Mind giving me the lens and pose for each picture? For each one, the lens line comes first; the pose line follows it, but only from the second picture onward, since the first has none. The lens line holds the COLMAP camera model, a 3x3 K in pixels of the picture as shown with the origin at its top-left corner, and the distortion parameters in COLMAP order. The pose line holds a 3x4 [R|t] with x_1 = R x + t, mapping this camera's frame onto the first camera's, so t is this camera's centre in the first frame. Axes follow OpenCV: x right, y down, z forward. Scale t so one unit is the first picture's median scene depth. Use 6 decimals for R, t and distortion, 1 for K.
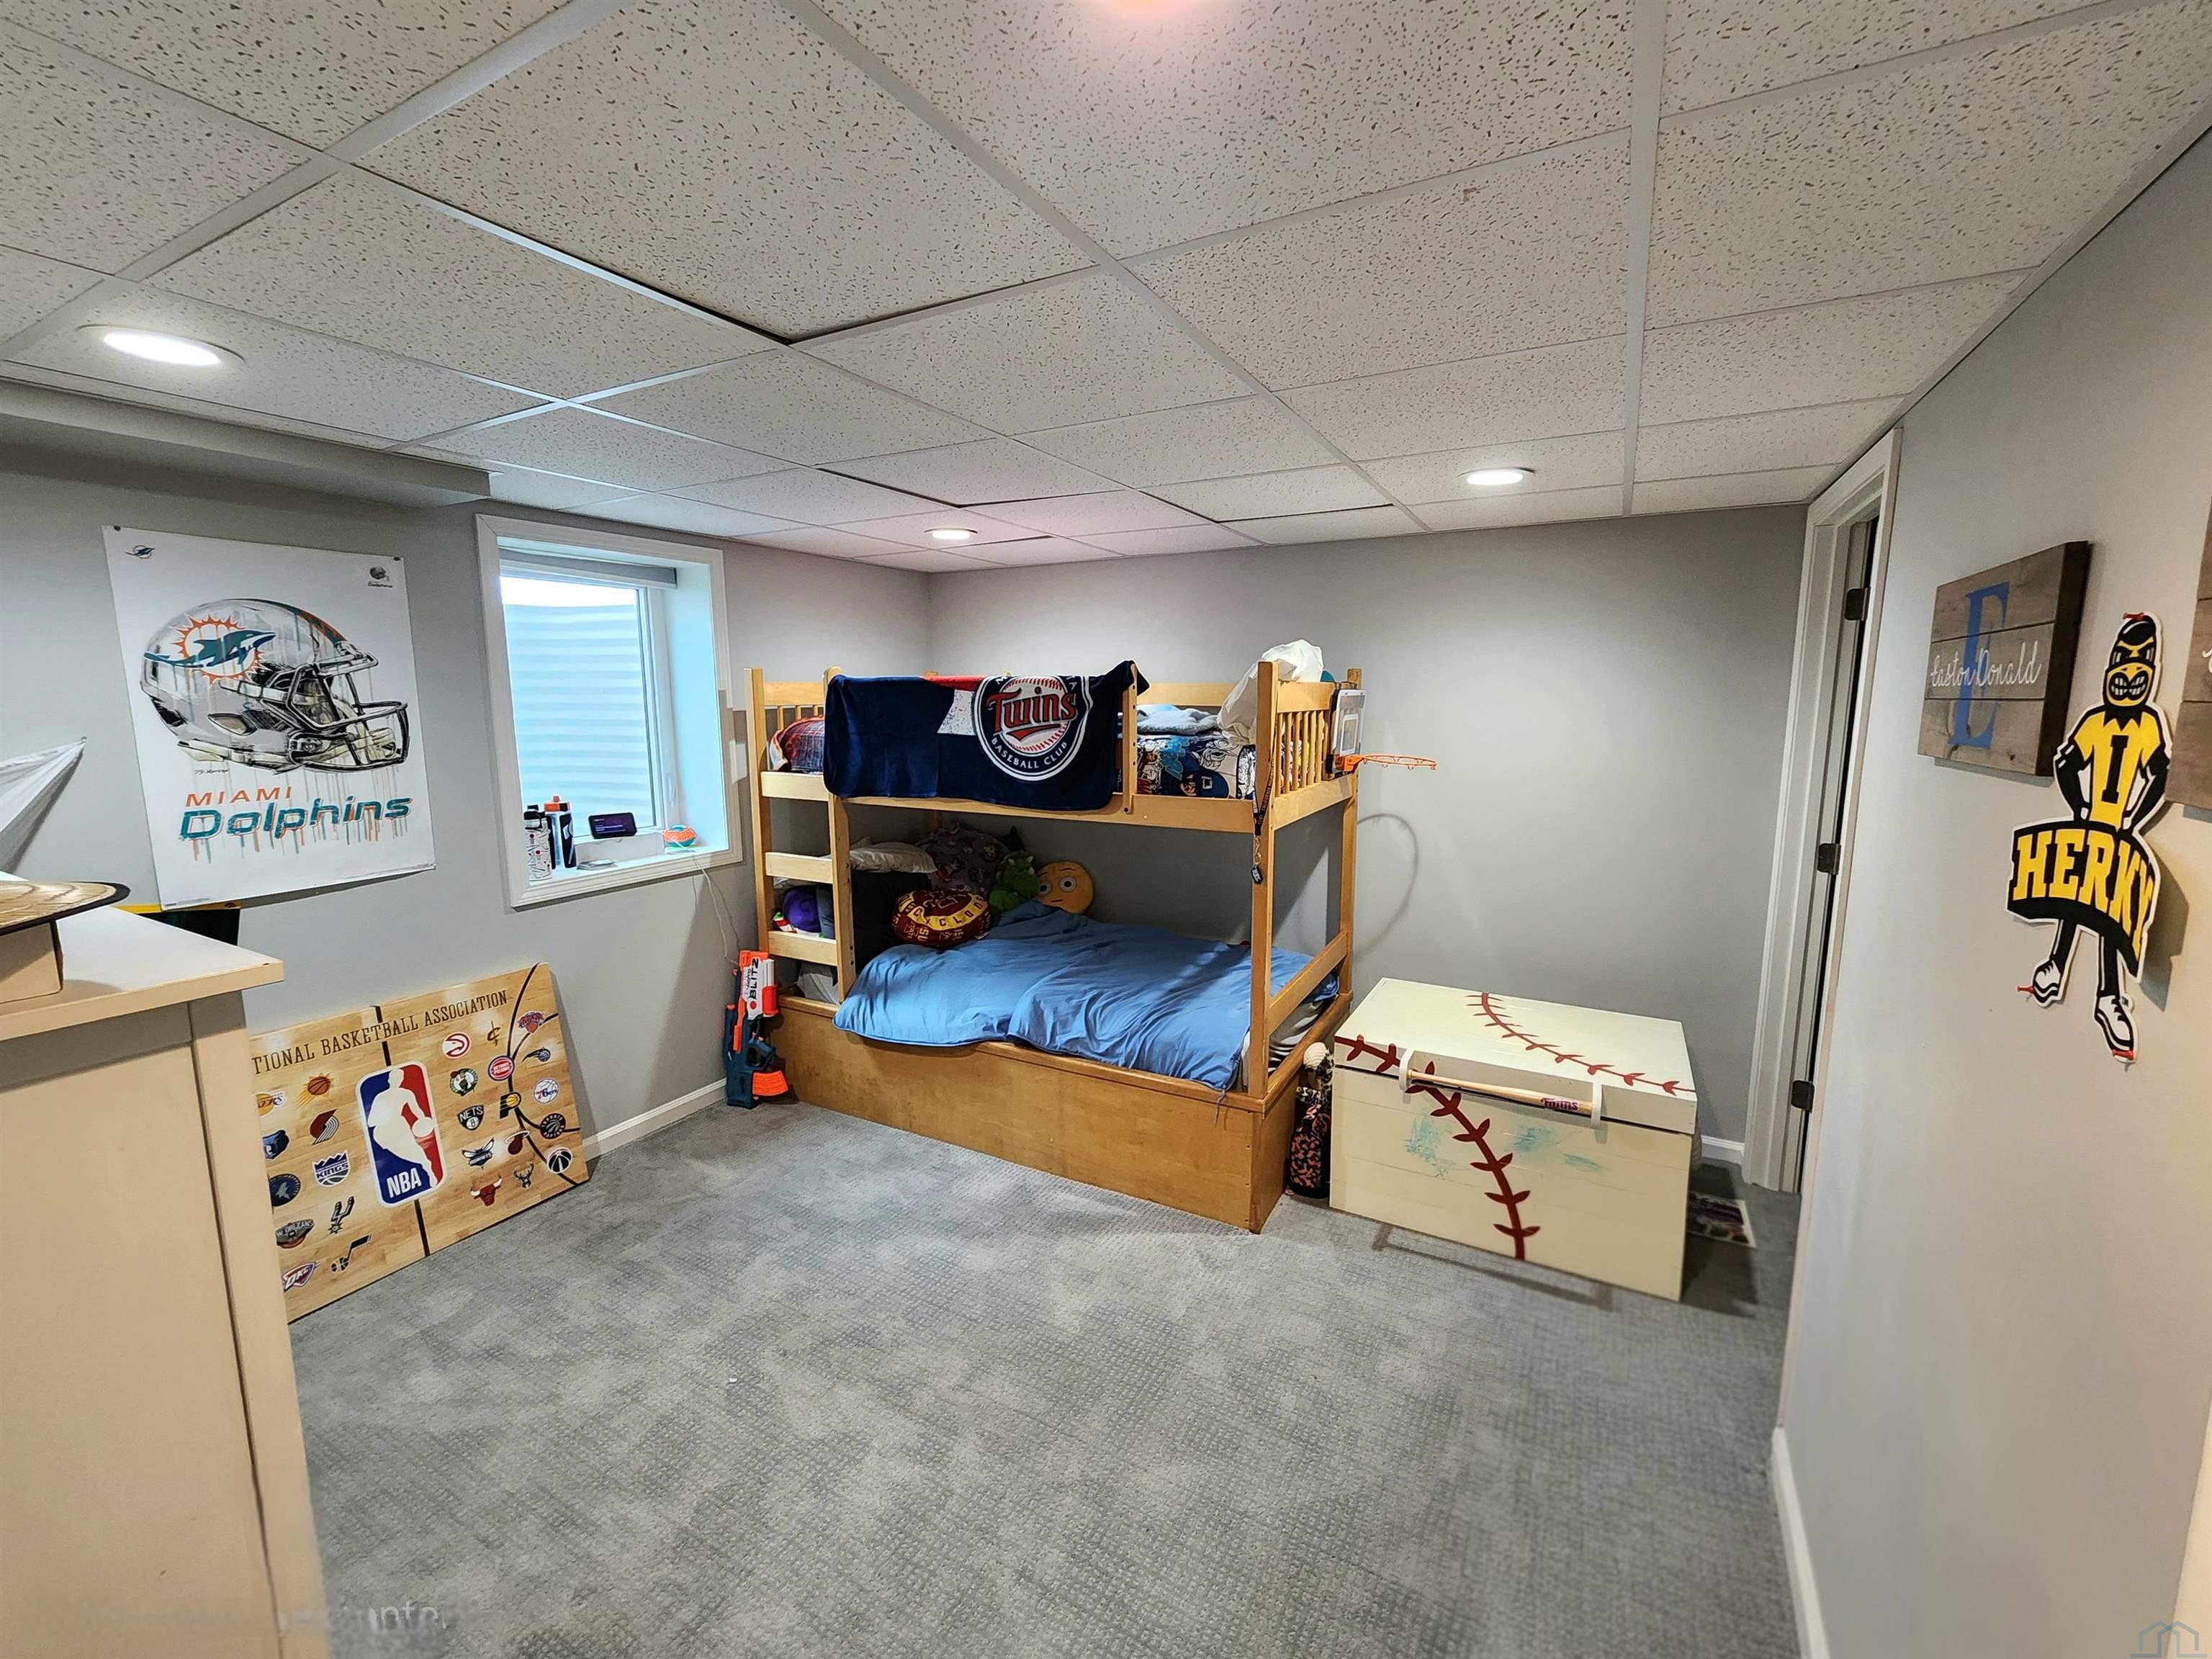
lens RADIAL K [[914.0, 0, 1115.4], [0, 914.0, 824.5], [0, 0, 1]] dist [0.002198, -0.000113]
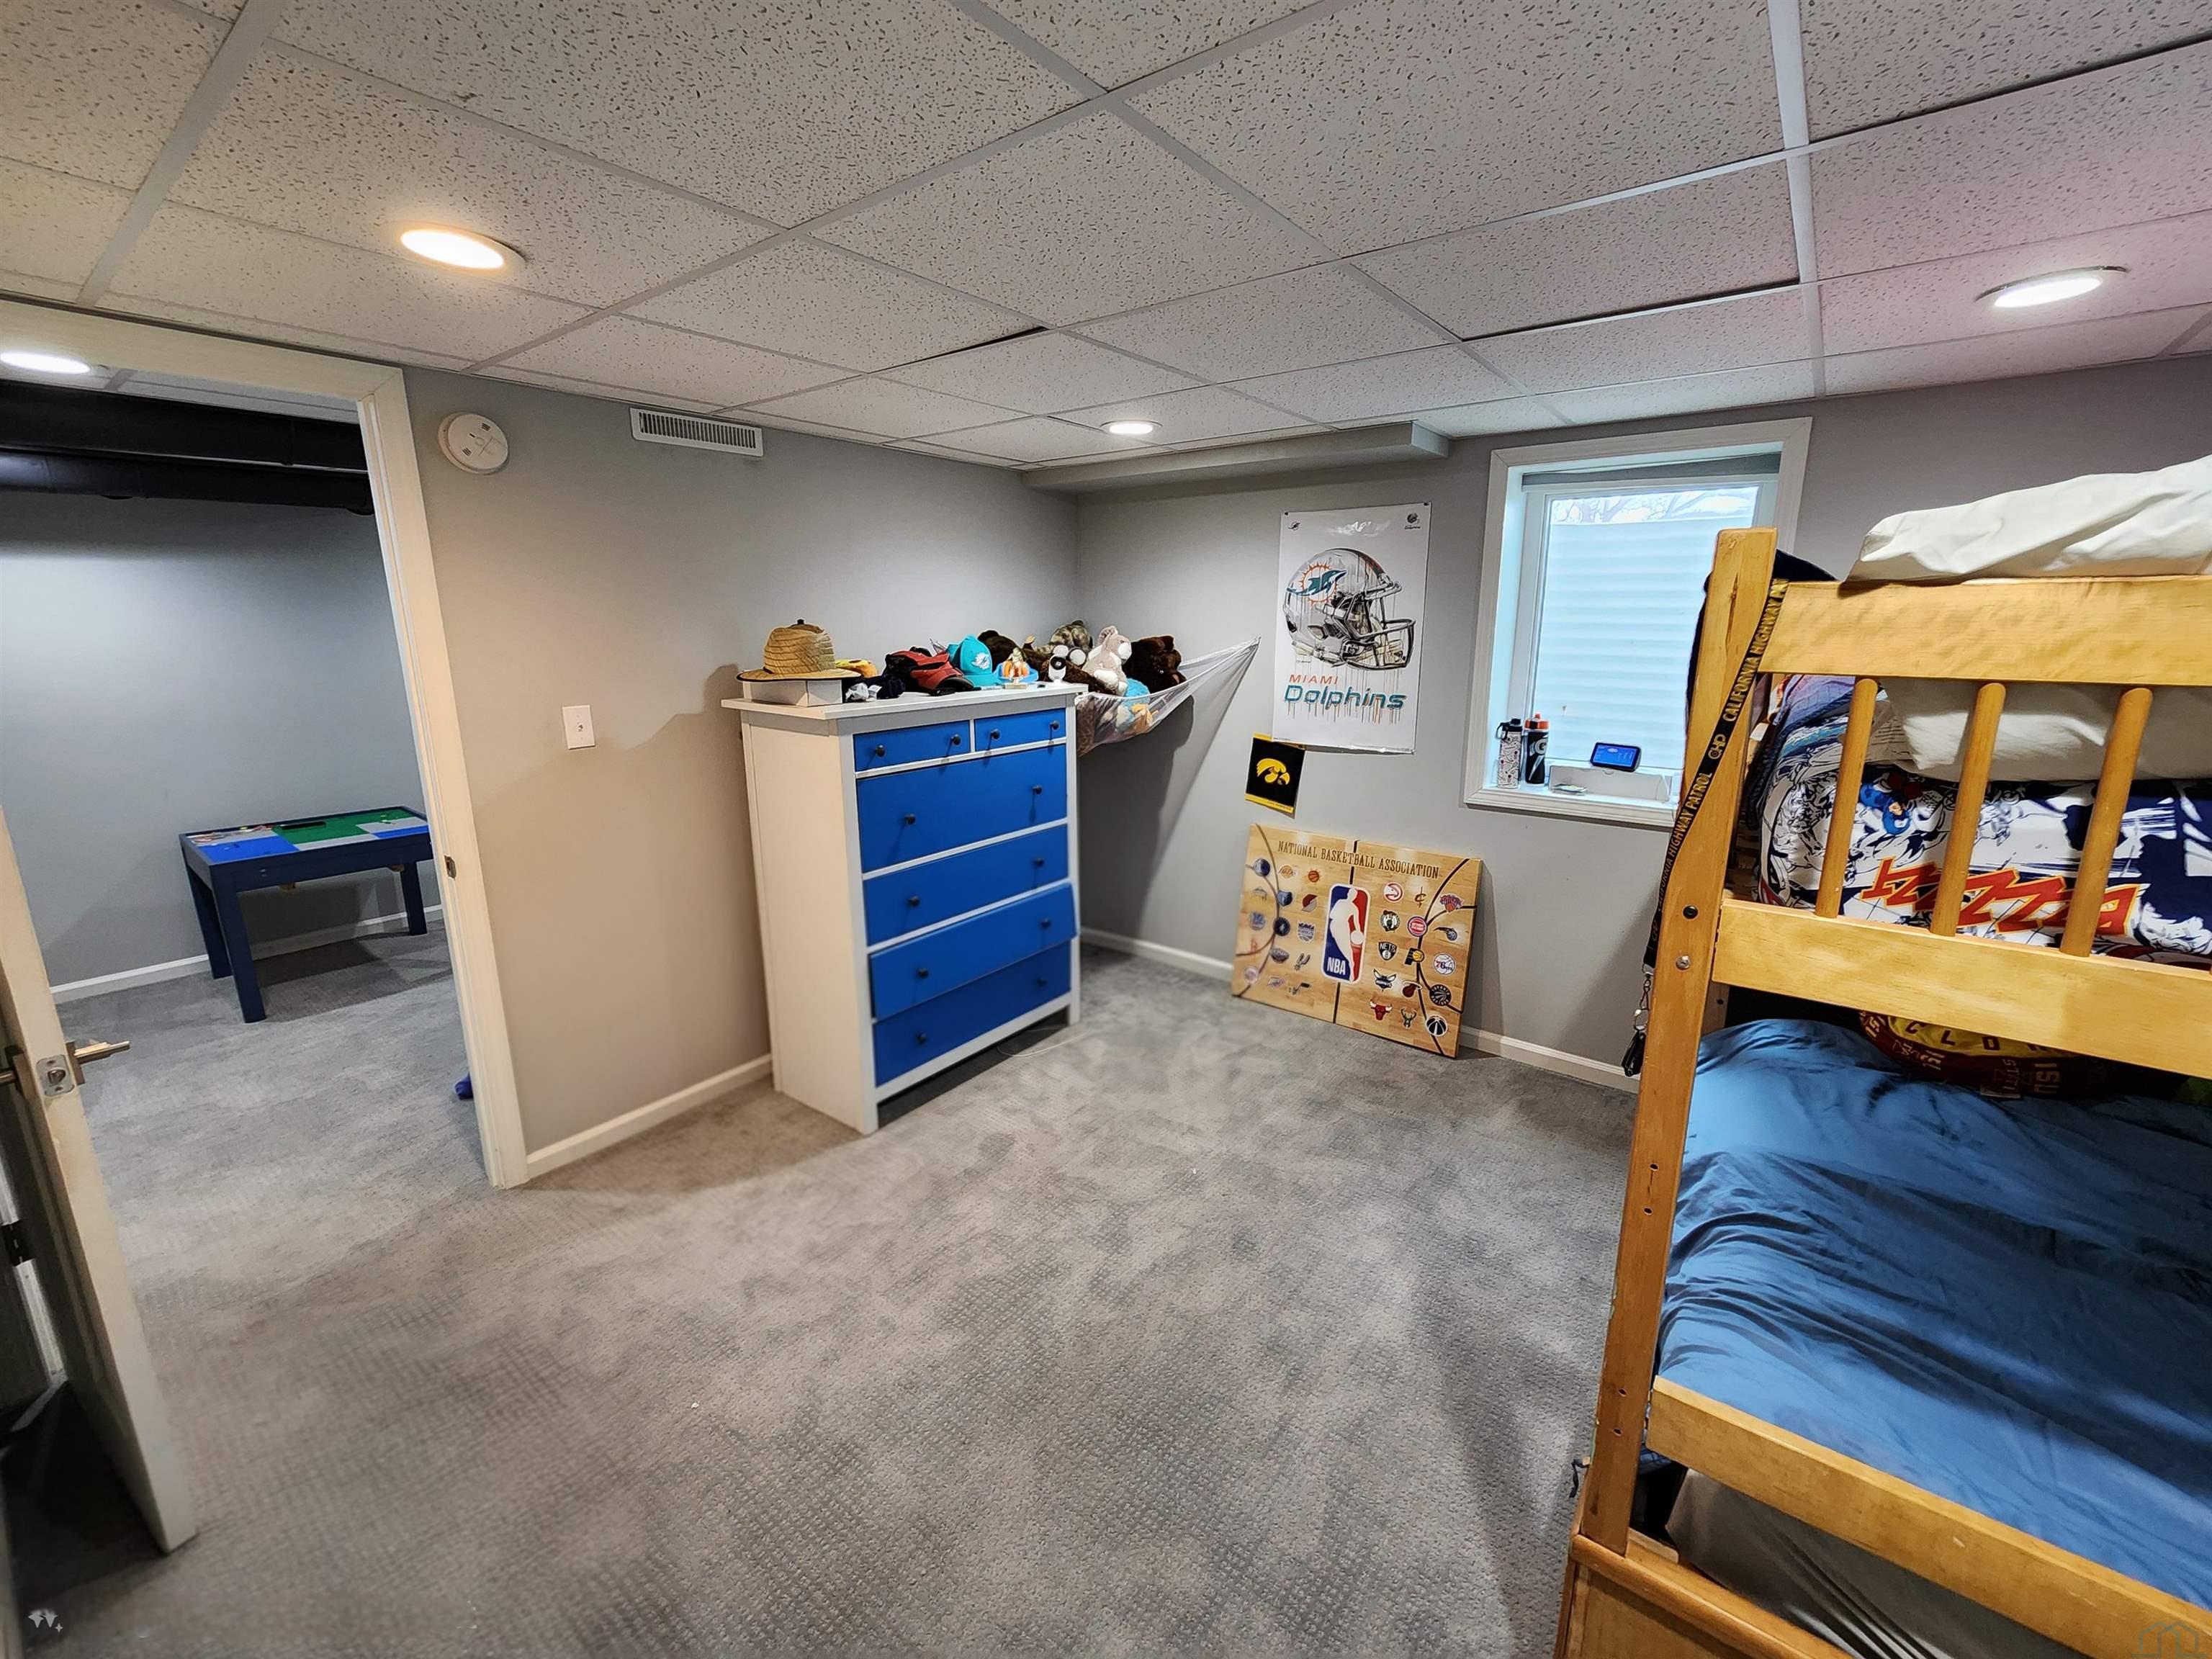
lens RADIAL K [[914.0, 0, 1116.3], [0, 914.0, 820.1], [0, 0, 1]] dist [0.002198, -0.000113]
pose [[-0.161443, 0.219685, -0.962120, 0.583265], [-0.142684, 0.959469, 0.243022, -0.117598], [0.976513, 0.176513, -0.123554, 0.811986]]
